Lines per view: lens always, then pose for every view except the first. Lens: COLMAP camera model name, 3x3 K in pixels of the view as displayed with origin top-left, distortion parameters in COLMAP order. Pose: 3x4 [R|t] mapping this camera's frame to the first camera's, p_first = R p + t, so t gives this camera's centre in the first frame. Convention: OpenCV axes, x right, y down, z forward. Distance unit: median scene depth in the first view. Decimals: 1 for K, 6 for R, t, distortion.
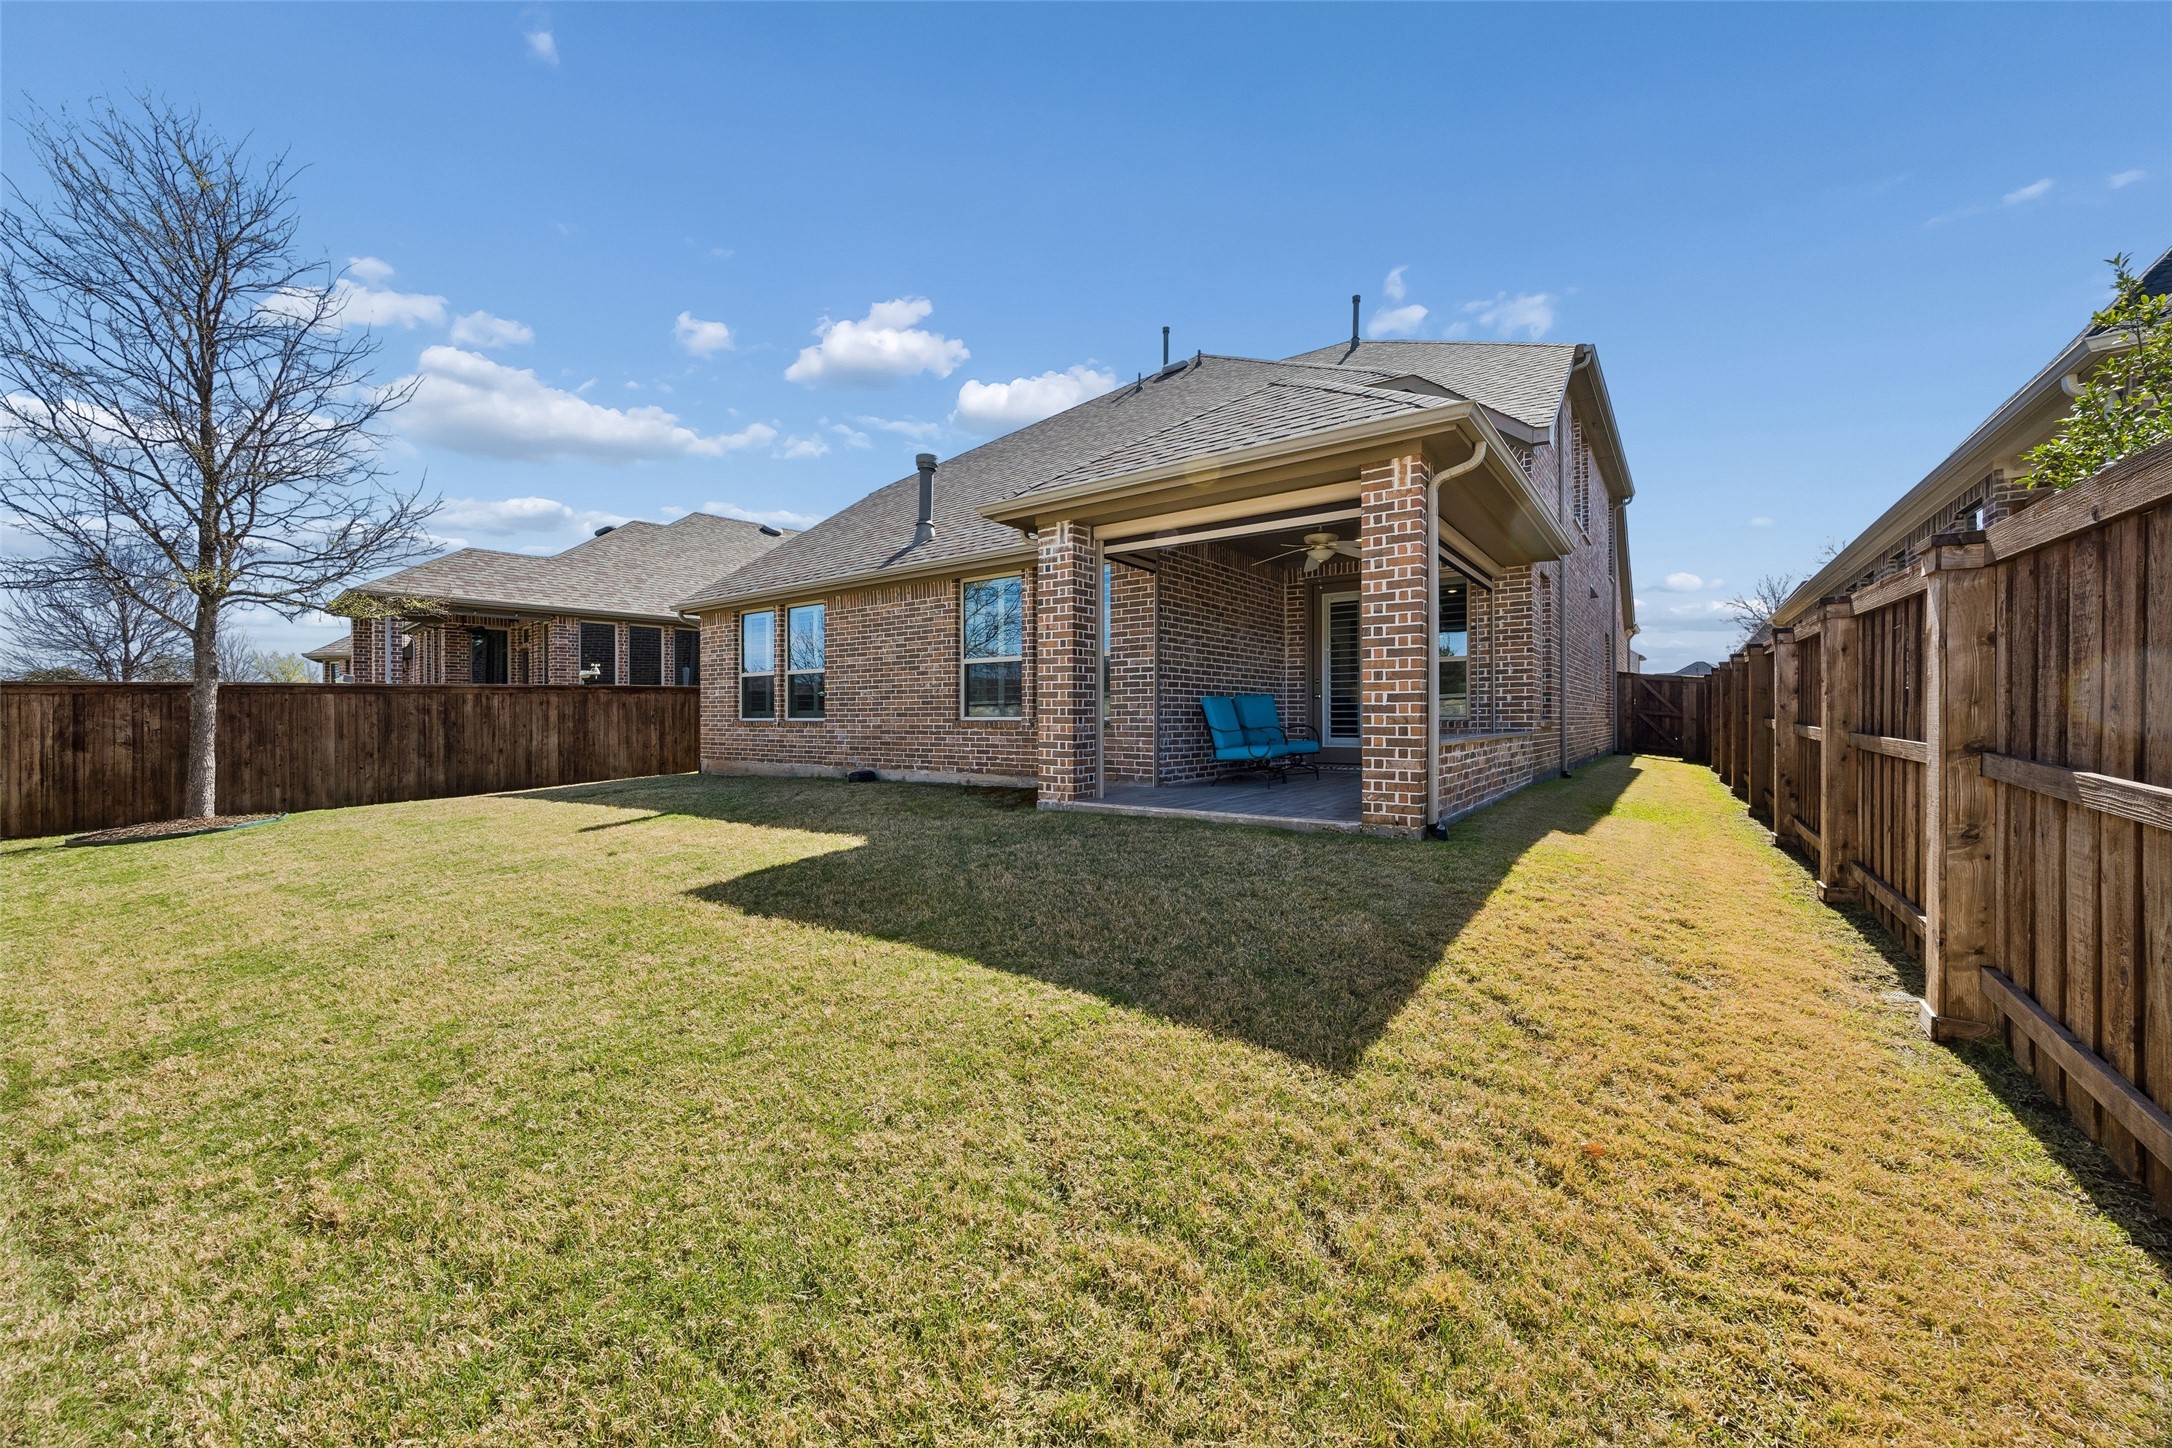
lens RADIAL K [[832.6, 0, 1079.0], [0, 832.6, 720.0], [0, 0, 1]] dist [-0.000128, 0.000019]
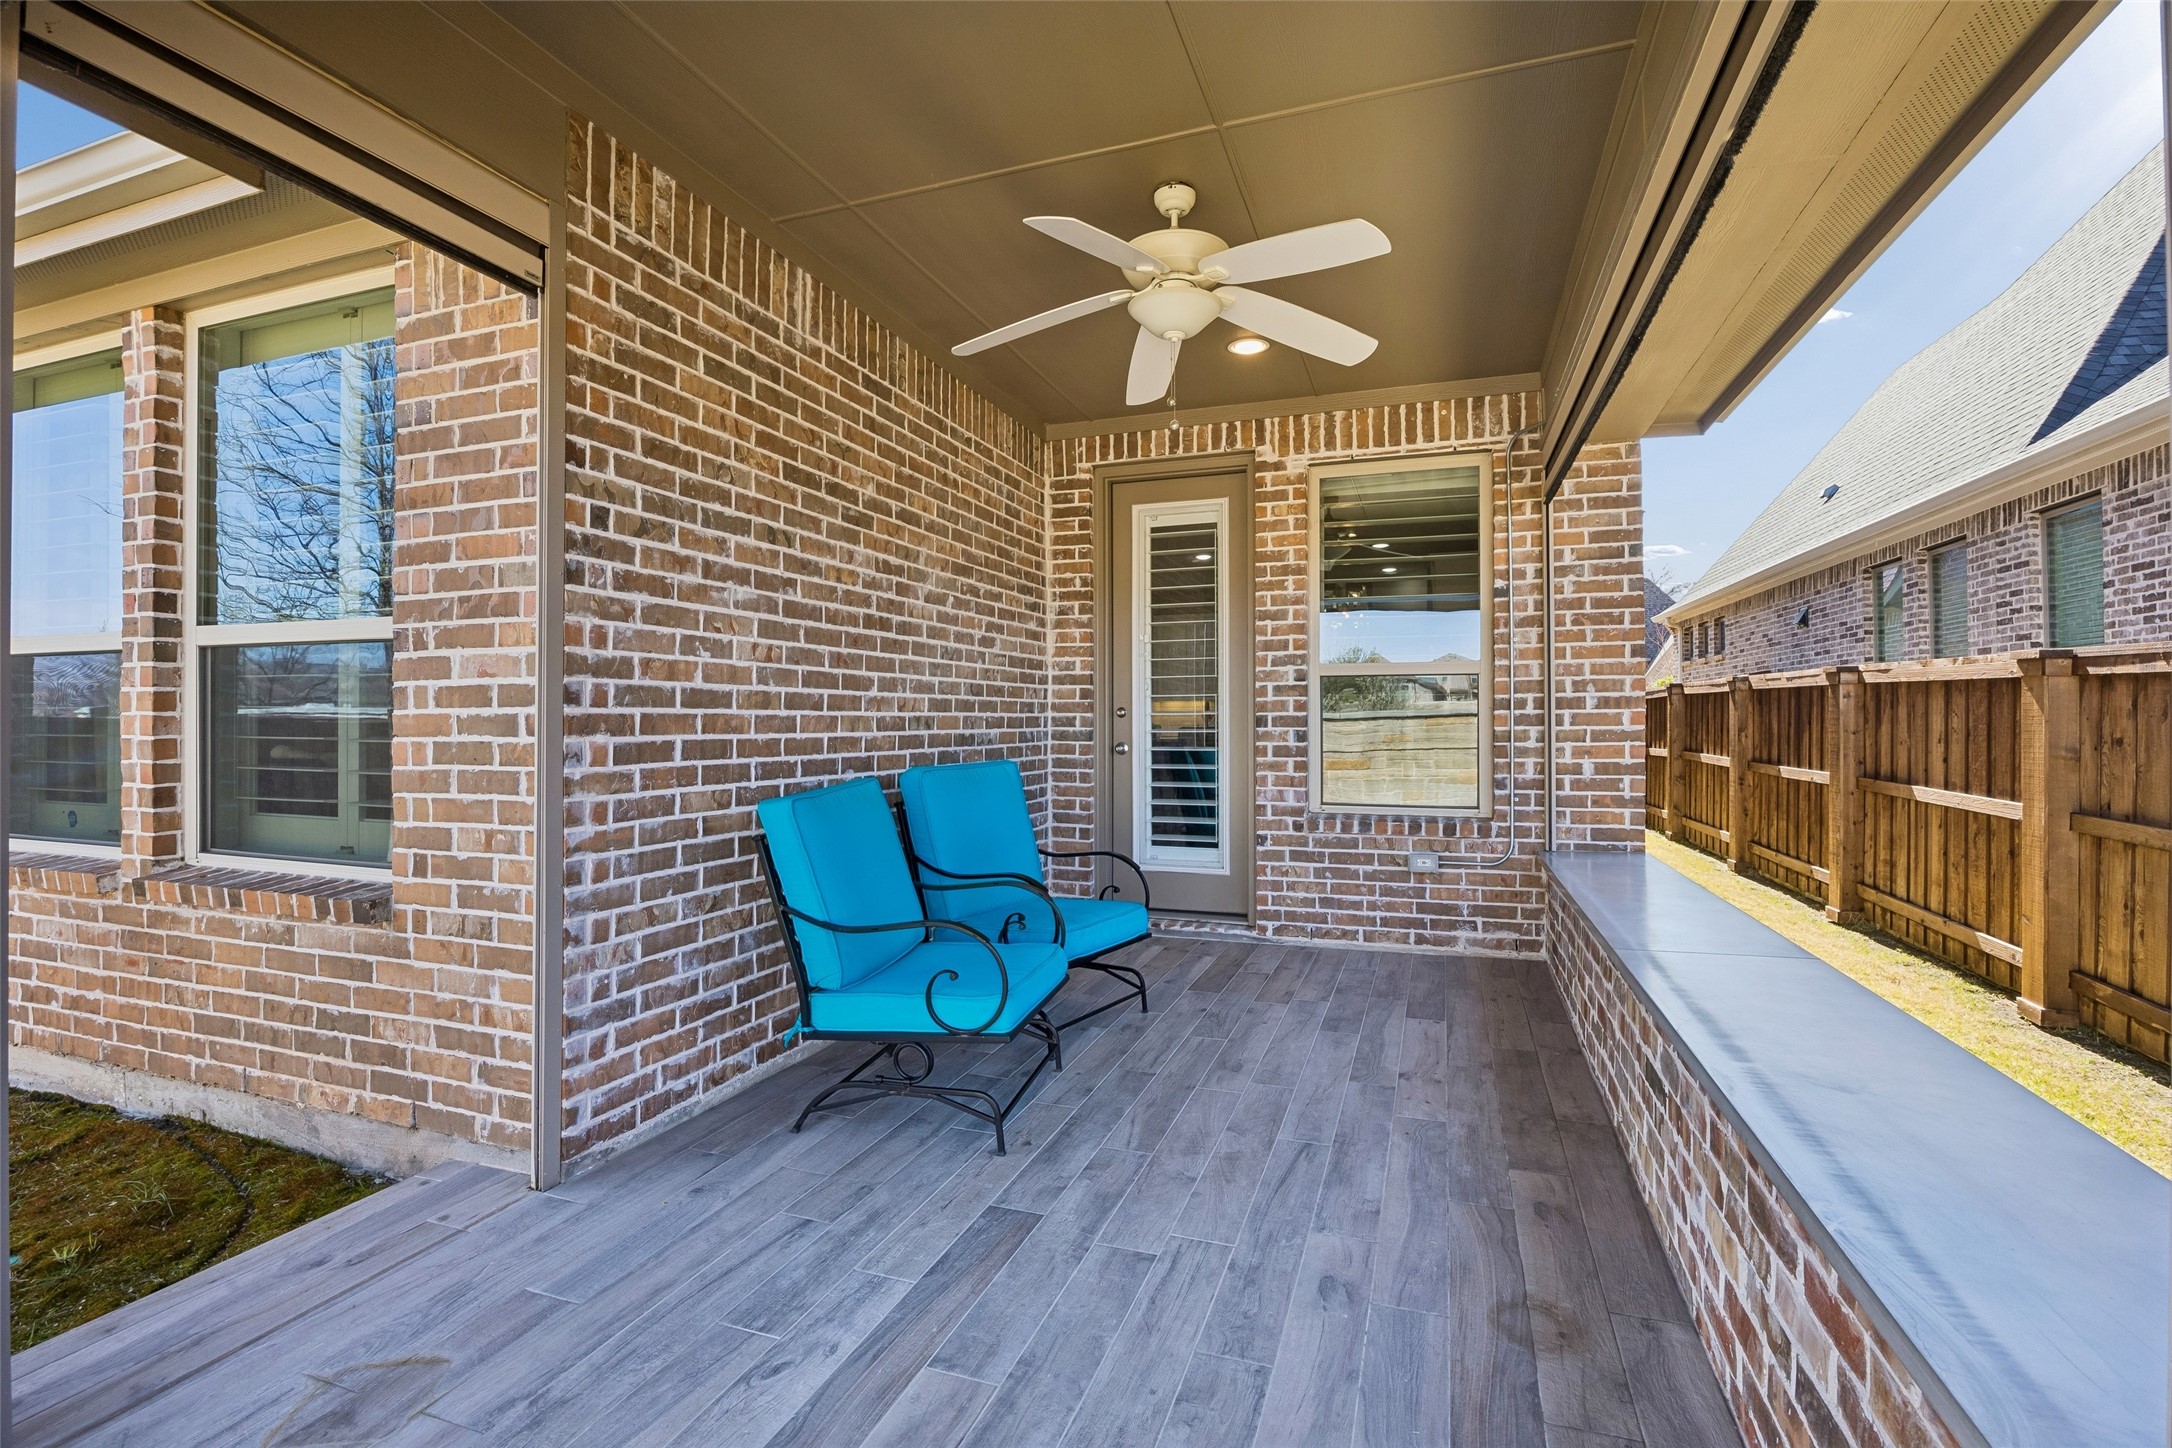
lens RADIAL K [[1030.1, 0, 1085.4], [0, 1030.1, 720.8], [0, 0, 1]] dist [-0.005324, -0.000345]
pose [[0.957650, 0.002535, 0.287924, 0.153855], [-0.002447, 0.999997, -0.000664, -0.053240], [-0.287924, -0.000068, 0.957653, 0.653911]]
